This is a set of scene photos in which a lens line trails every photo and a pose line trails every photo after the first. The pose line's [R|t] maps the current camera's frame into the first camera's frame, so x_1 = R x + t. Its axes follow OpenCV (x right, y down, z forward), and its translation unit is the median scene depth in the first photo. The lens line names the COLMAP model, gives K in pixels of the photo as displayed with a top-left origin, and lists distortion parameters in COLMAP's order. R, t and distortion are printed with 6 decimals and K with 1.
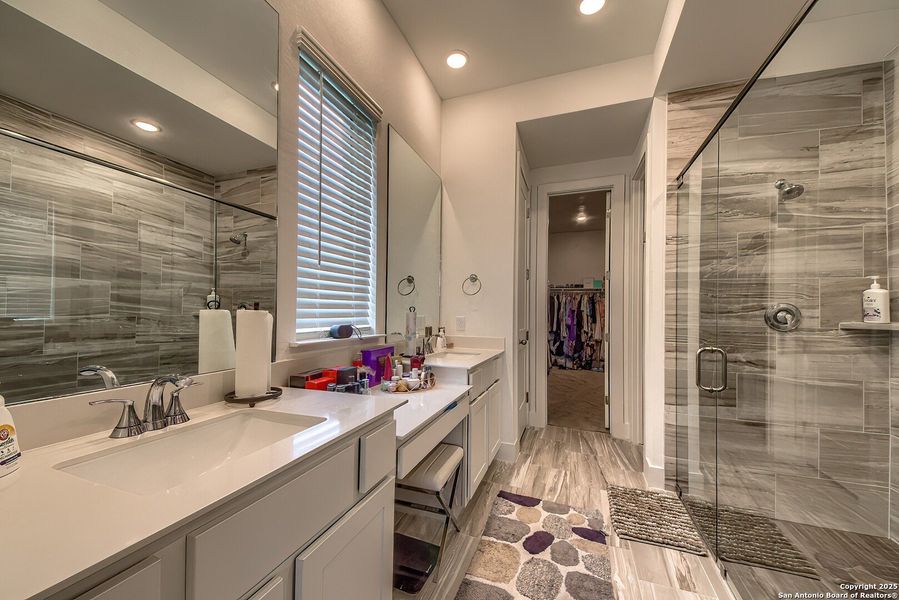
lens RADIAL K [[347.4, 0, 439.0], [0, 347.4, 305.1], [0, 0, 1]] dist [0.000608, -0.000258]
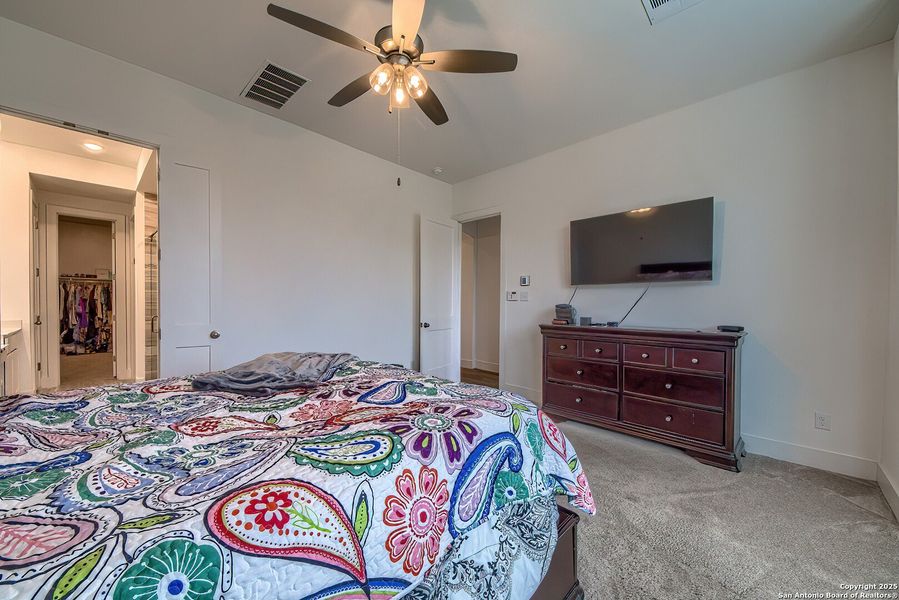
lens RADIAL K [[347.4, 0, 439.0], [0, 347.4, 305.1], [0, 0, 1]] dist [0.000608, -0.000258]
pose [[0.396822, -0.021808, 0.917636, -0.164333], [-0.012048, 0.999508, 0.028964, -0.010823], [-0.917816, -0.022549, 0.396364, -0.428883]]
